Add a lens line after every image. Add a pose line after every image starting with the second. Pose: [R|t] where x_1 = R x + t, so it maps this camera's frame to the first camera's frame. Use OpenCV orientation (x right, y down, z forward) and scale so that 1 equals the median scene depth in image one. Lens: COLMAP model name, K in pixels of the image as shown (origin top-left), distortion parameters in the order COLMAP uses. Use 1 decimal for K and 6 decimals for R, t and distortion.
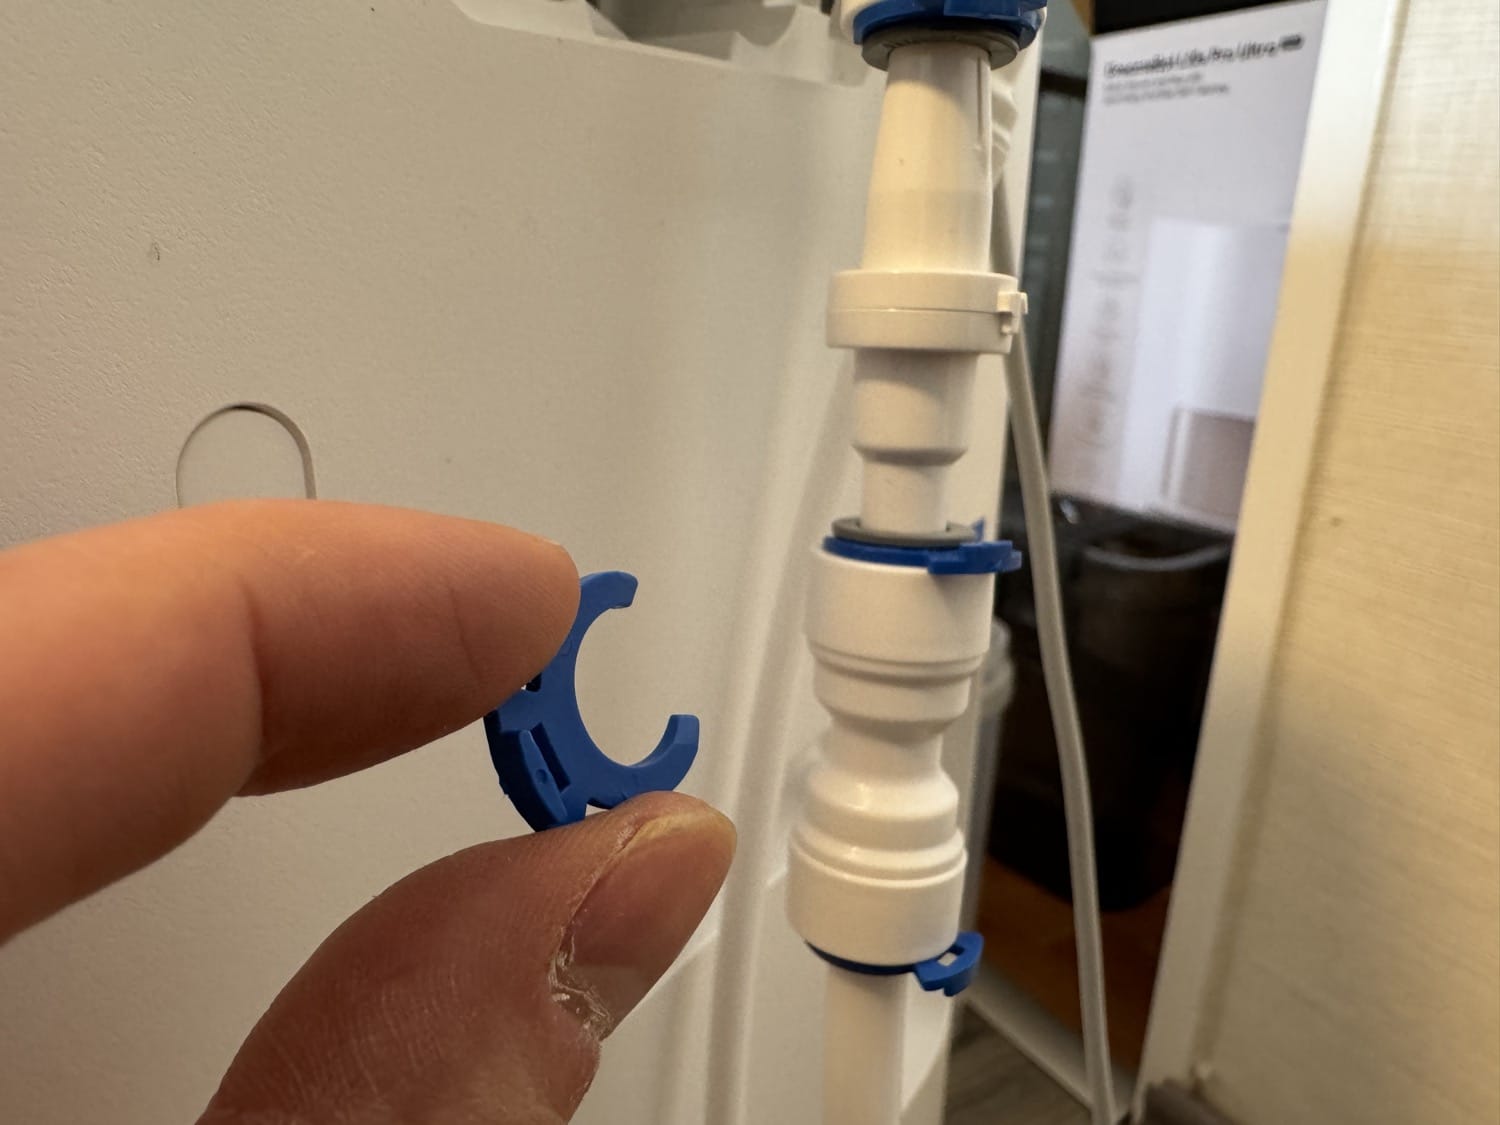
lens RADIAL K [[923.7, 0, 750.0], [0, 923.7, 562.5], [0, 0, 1]] dist [-0.017926, -0.000719]
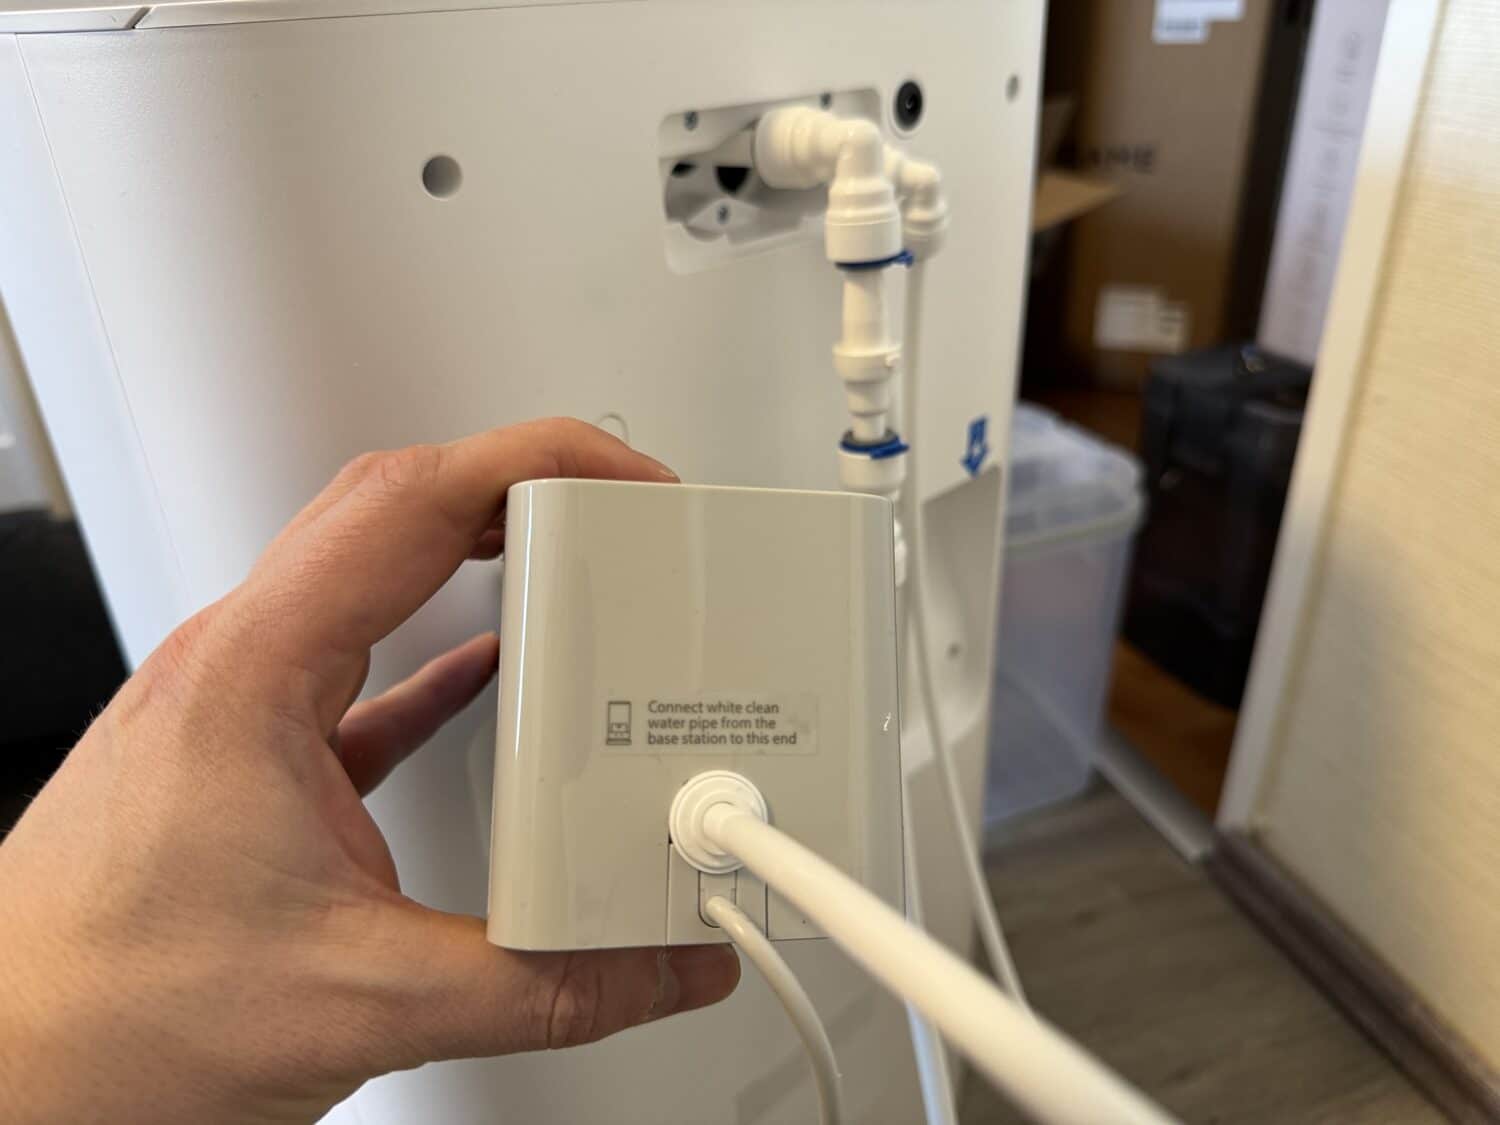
lens RADIAL K [[1066.0, 0, 750.0], [0, 1066.0, 562.5], [0, 0, 1]] dist [0.107027, -0.170196]
pose [[0.957739, 0.073291, -0.278145, 0.245712], [-0.020480, 0.981914, 0.188214, -0.087476], [0.286909, -0.174564, 0.941919, -0.693026]]
